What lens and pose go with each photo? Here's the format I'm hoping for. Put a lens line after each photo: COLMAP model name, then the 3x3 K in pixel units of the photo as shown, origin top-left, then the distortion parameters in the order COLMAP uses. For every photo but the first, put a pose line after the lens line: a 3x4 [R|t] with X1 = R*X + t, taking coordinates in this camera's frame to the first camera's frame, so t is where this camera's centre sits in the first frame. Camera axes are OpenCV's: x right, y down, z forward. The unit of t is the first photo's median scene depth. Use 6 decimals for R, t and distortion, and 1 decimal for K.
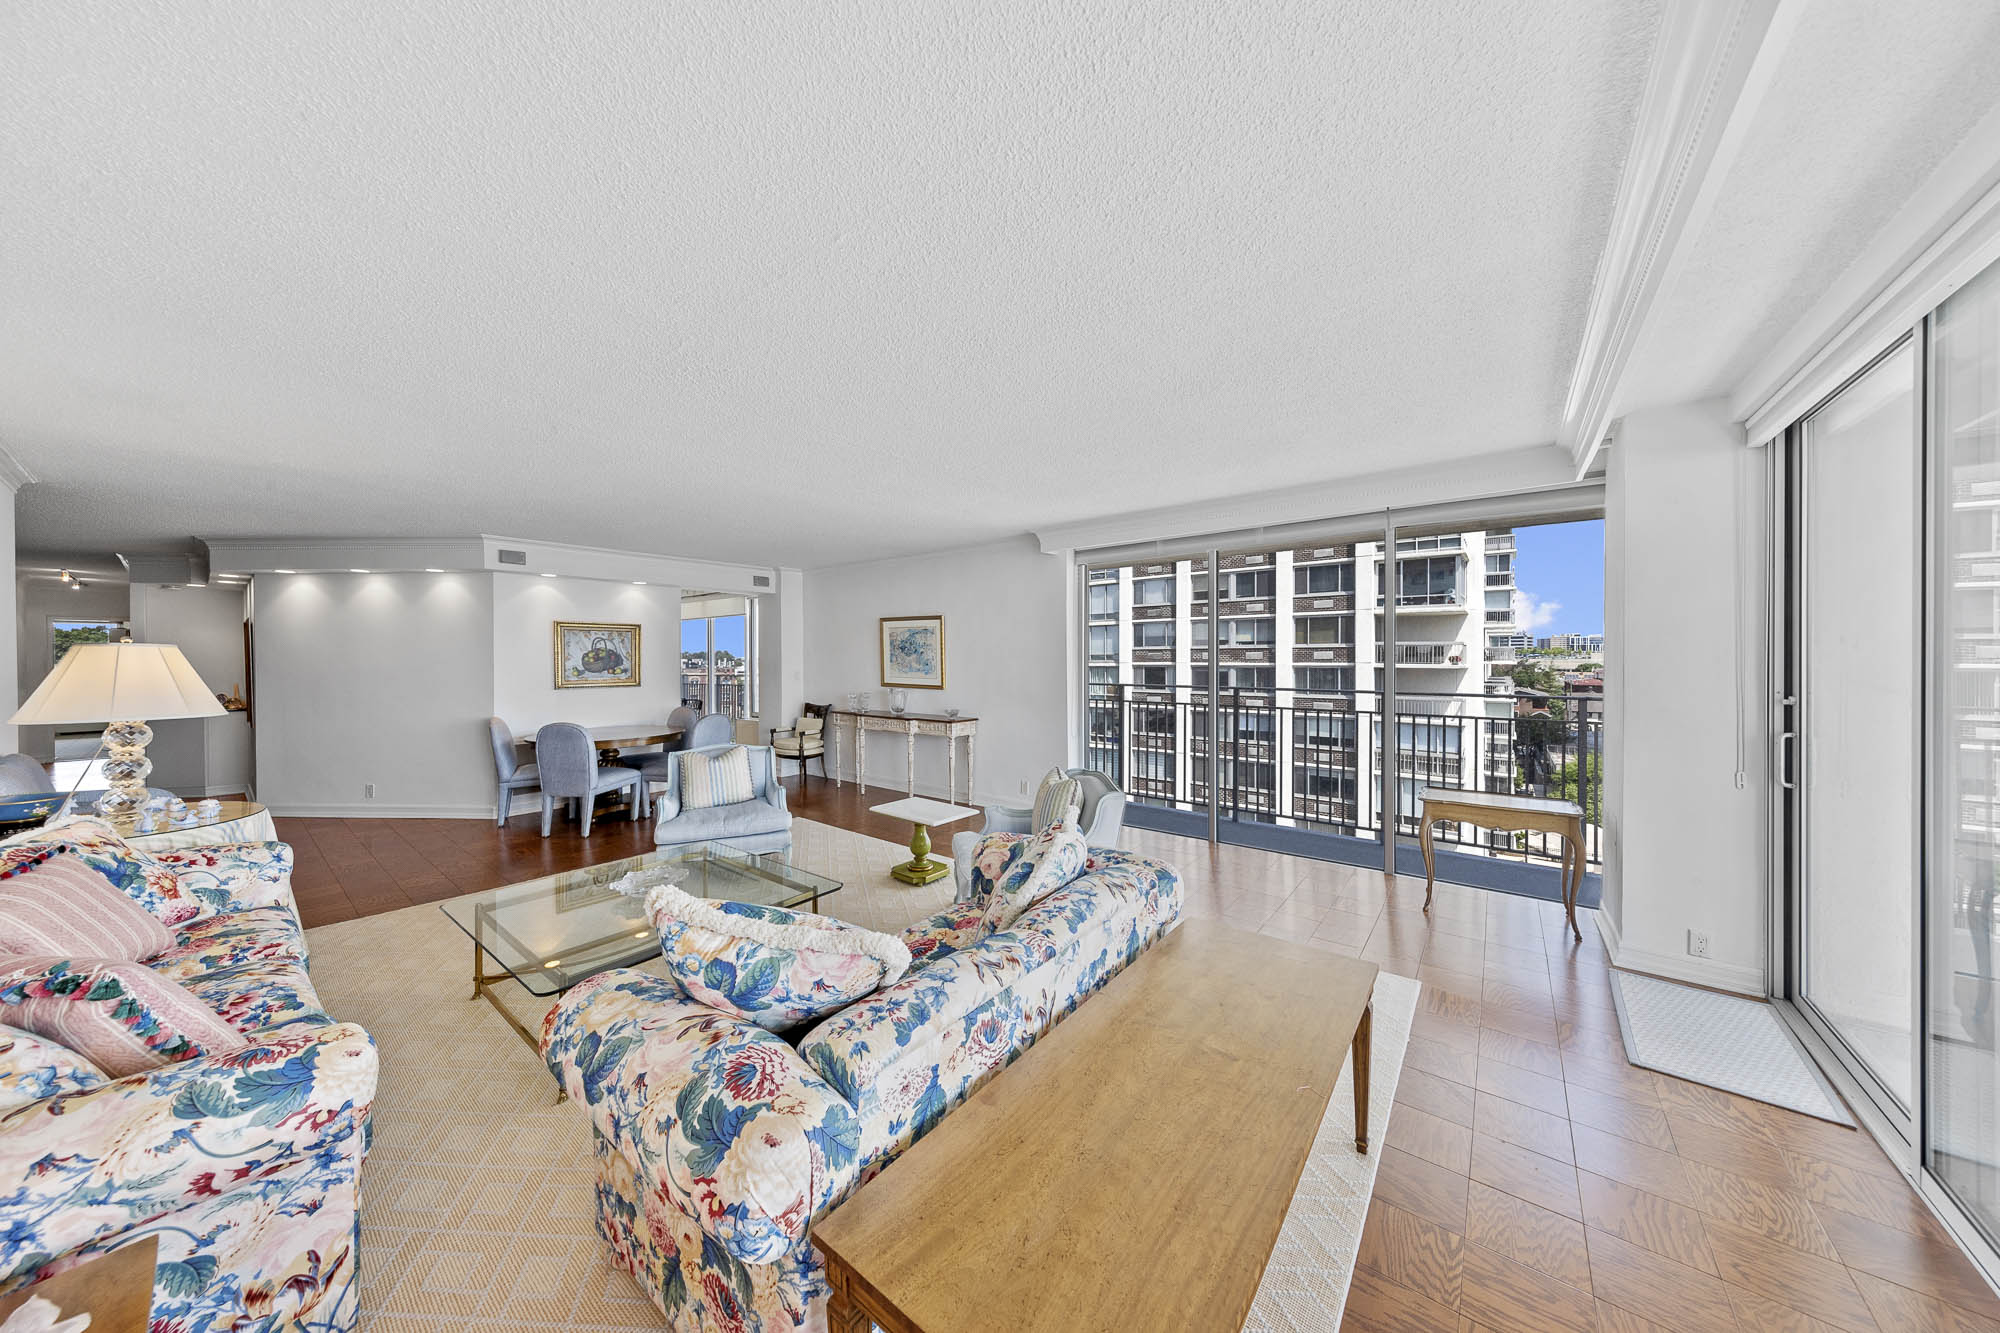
lens RADIAL K [[639.8, 0, 989.2], [0, 639.8, 659.1], [0, 0, 1]] dist [0.002269, -0.000230]
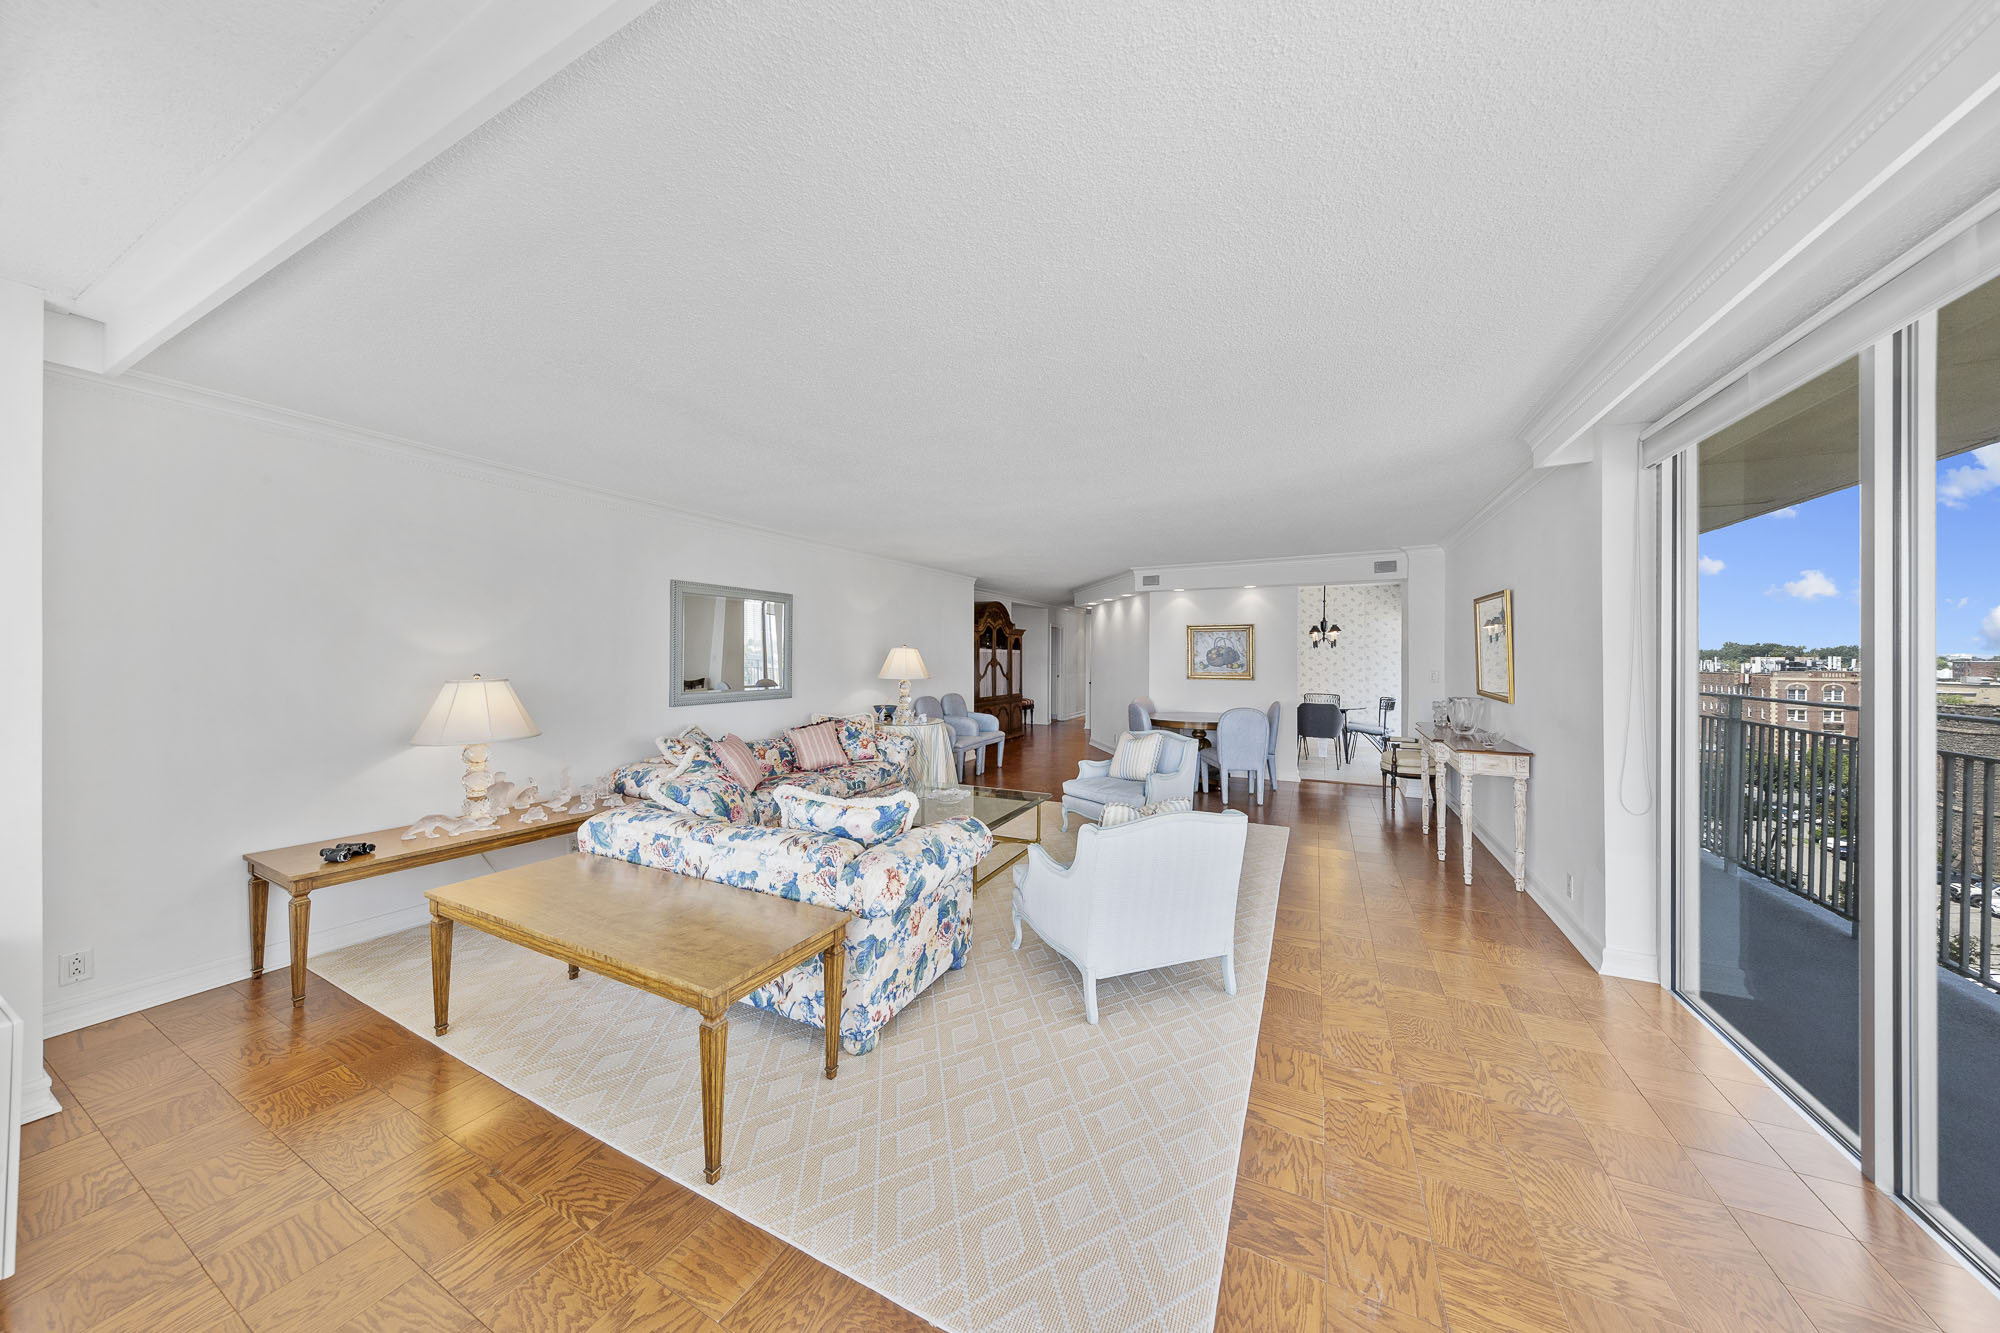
lens RADIAL K [[639.8, 0, 993.9], [0, 639.8, 660.8], [0, 0, 1]] dist [0.002269, -0.000230]
pose [[0.201284, 0.010381, -0.979478, 0.485886], [-0.002085, 0.999946, 0.010170, -0.001434], [0.979531, -0.000005, 0.201295, 0.371549]]
